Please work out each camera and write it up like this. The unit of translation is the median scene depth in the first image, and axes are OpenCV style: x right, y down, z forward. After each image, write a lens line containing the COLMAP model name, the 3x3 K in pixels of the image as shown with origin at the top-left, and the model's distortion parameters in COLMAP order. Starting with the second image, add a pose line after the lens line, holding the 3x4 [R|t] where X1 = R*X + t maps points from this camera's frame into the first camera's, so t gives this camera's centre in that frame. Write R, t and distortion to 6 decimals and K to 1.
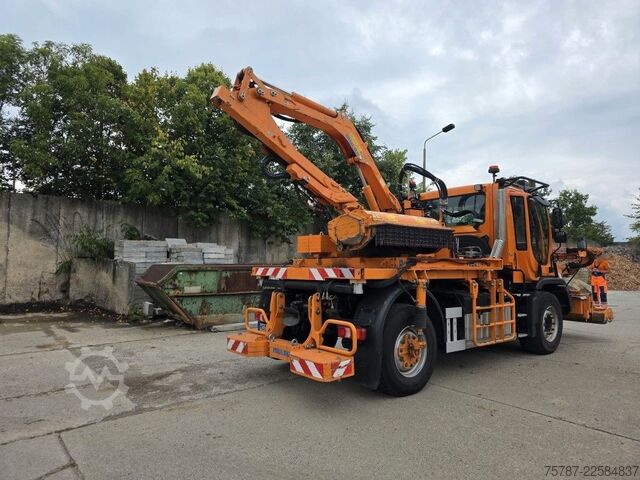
lens RADIAL K [[450.6, 0, 321.7], [0, 450.6, 248.0], [0, 0, 1]] dist [0.035022, -0.001579]
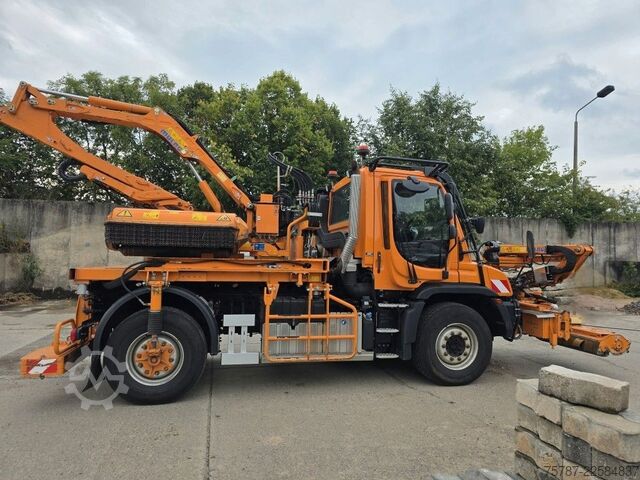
lens RADIAL K [[444.9, 0, 332.5], [0, 444.9, 255.8], [0, 0, 1]] dist [0.069051, -0.065564]
pose [[0.888237, 0.006196, -0.459343, 0.800251], [0.004635, 0.999737, 0.022448, -0.001855], [0.459362, -0.022068, 0.887975, 0.292931]]
